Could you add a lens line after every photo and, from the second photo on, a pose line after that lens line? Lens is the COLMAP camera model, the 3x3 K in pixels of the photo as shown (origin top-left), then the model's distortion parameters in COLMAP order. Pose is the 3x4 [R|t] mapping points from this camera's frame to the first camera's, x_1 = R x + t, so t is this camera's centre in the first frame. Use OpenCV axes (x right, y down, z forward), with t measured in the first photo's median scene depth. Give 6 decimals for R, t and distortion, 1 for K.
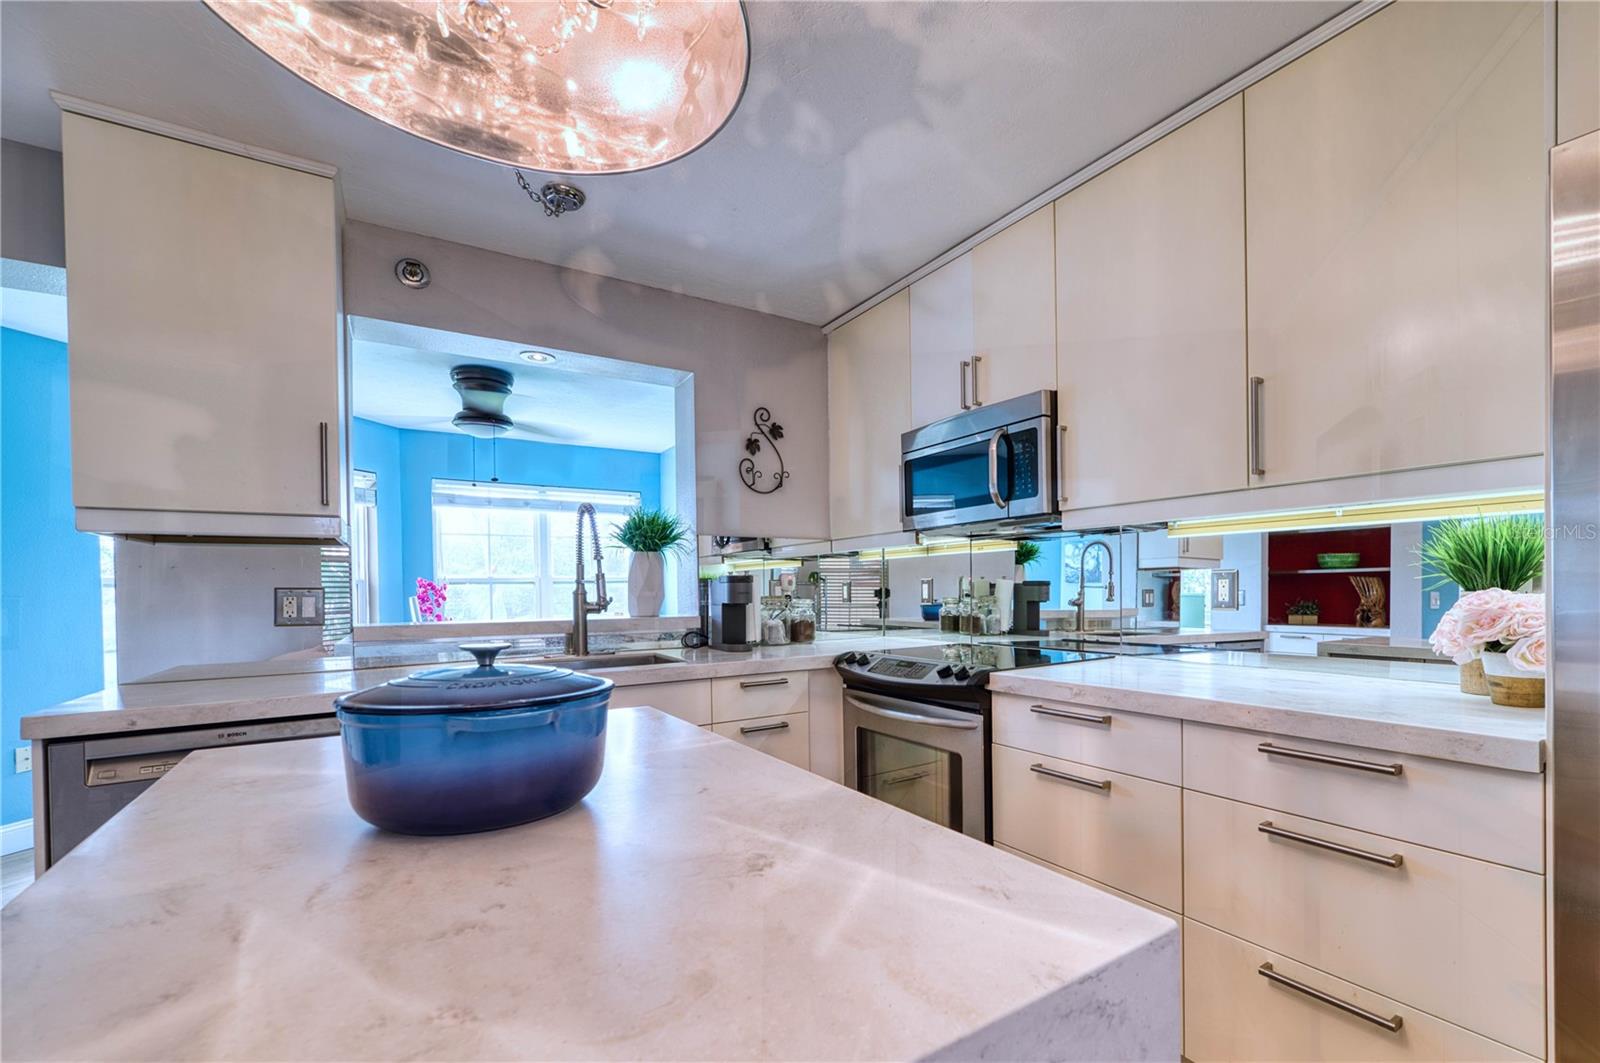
lens RADIAL K [[626.1, 0, 780.0], [0, 626.1, 603.8], [0, 0, 1]] dist [-0.000118, -0.000200]
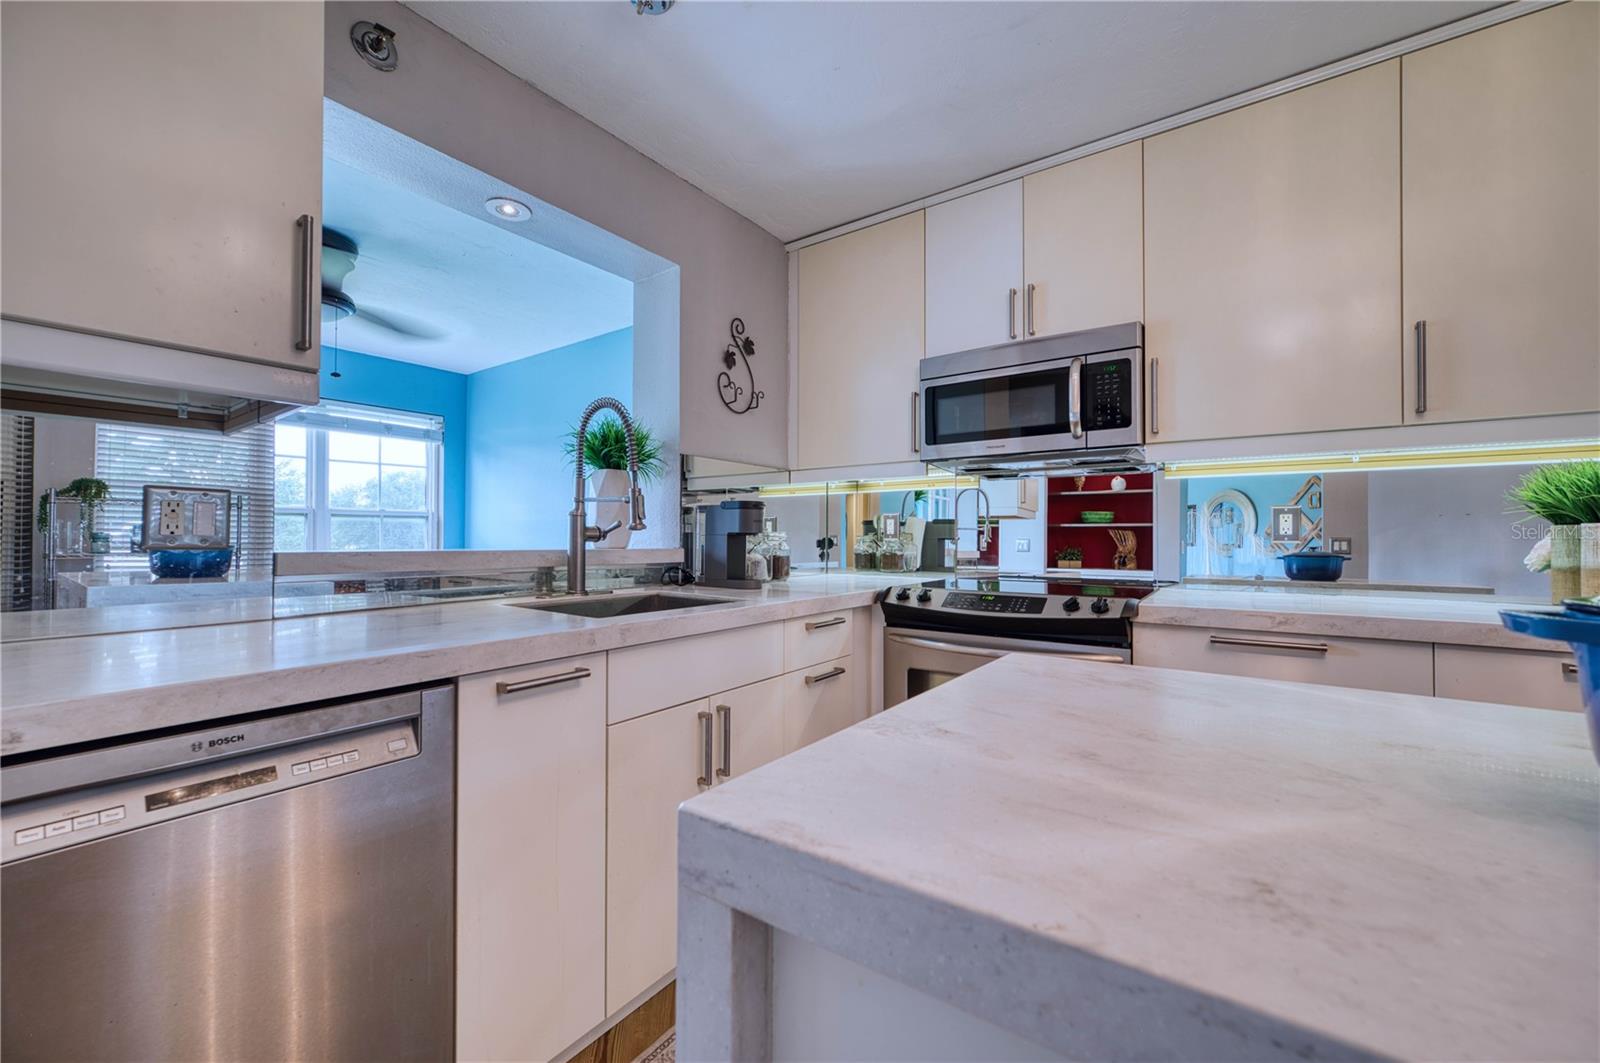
lens RADIAL K [[626.1, 0, 802.3], [0, 626.1, 532.7], [0, 0, 1]] dist [-0.000118, -0.000200]
pose [[0.948212, 0.021348, 0.316920, -0.297889], [-0.013932, 0.999574, -0.025647, 0.021837], [-0.317333, 0.019903, 0.948105, 0.170312]]
